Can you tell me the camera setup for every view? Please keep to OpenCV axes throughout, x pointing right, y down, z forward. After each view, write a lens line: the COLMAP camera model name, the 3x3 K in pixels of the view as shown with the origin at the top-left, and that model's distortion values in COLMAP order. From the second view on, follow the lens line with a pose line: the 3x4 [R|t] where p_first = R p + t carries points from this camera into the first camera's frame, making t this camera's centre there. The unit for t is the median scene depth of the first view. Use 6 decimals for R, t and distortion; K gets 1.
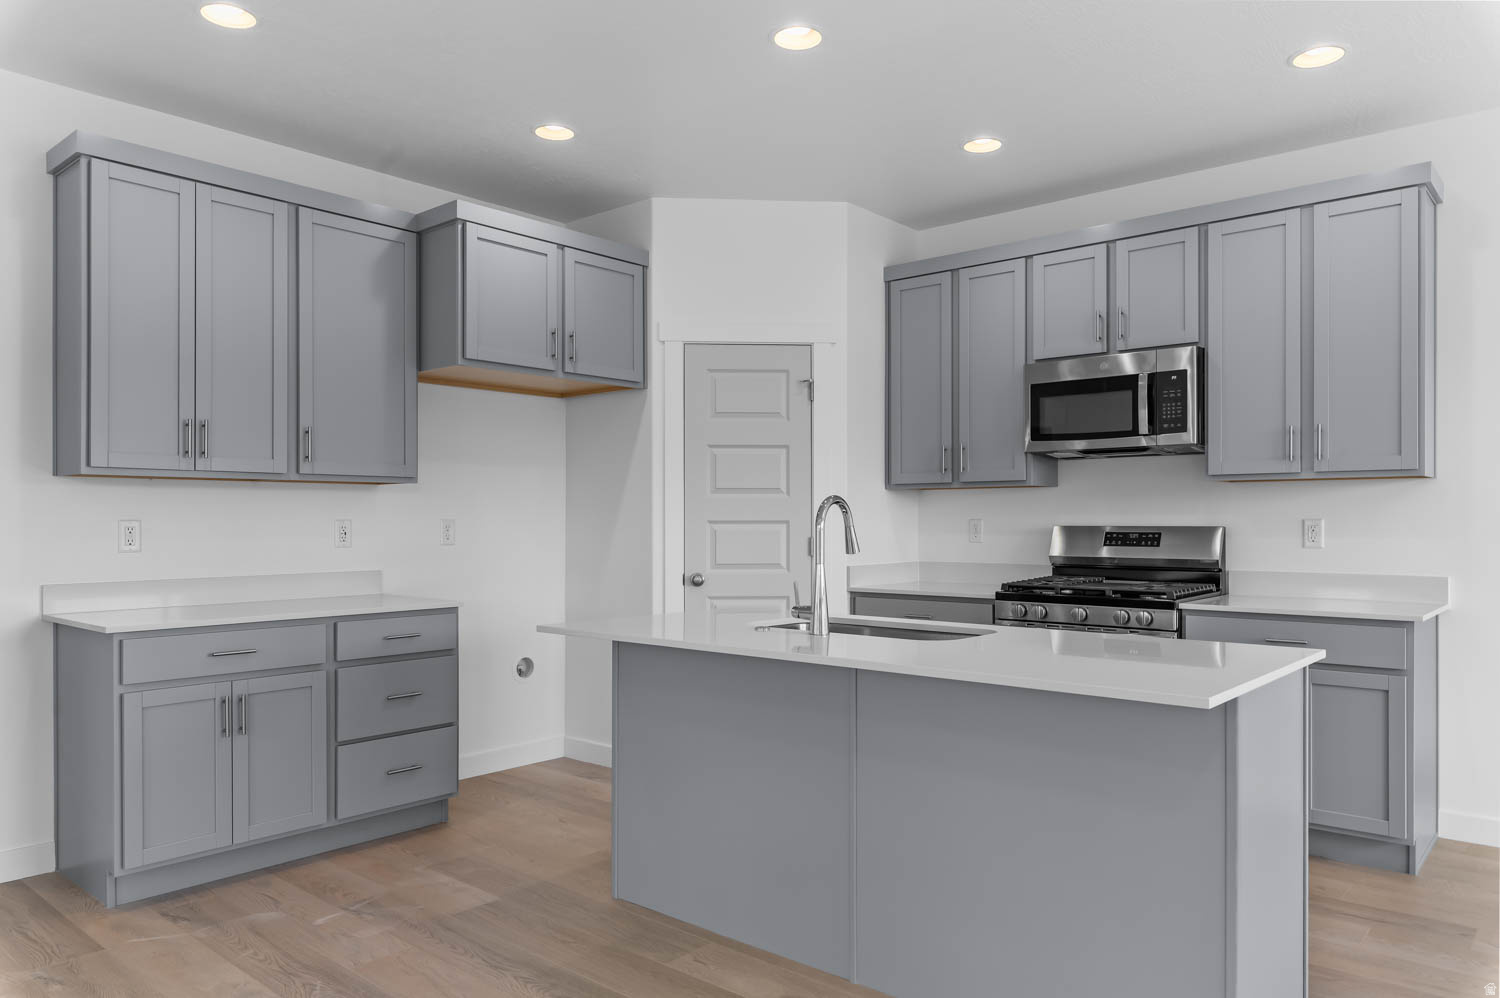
lens RADIAL K [[1020.0, 0, 753.5], [0, 1020.0, 505.4], [0, 0, 1]] dist [0.001347, 0.001400]
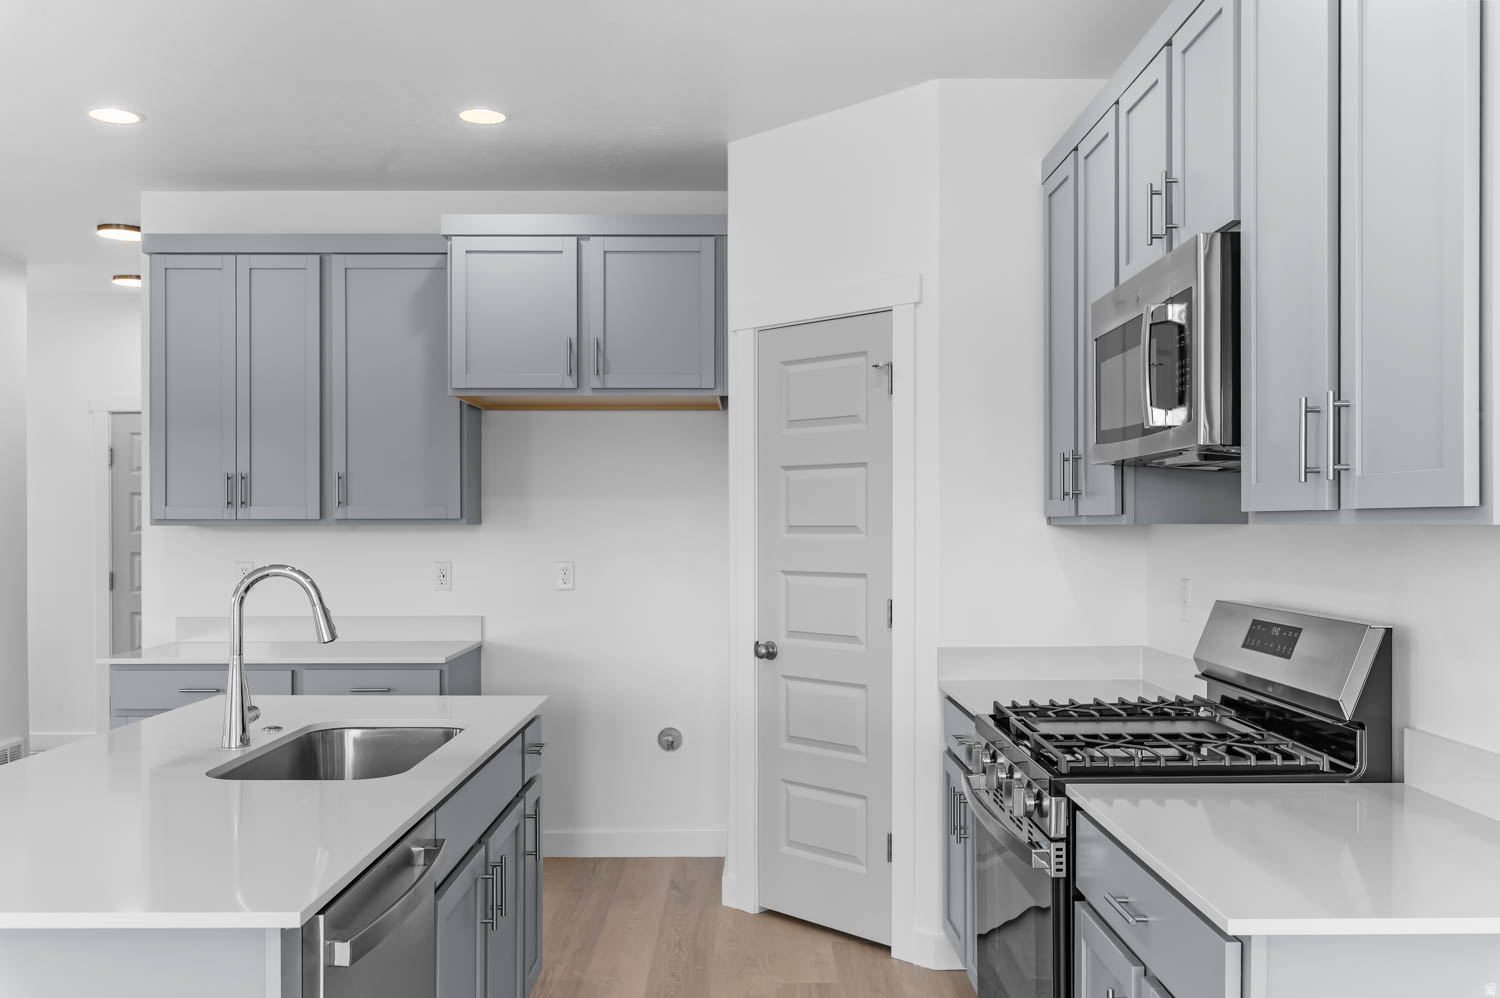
lens RADIAL K [[1223.9, 0, 753.1], [0, 1223.9, 514.2], [0, 0, 1]] dist [-0.013404, -0.003483]
pose [[0.662597, -0.006130, -0.748951, 0.598352], [0.010897, 0.999940, 0.001456, -0.026765], [0.748897, -0.009126, 0.662624, 0.410351]]
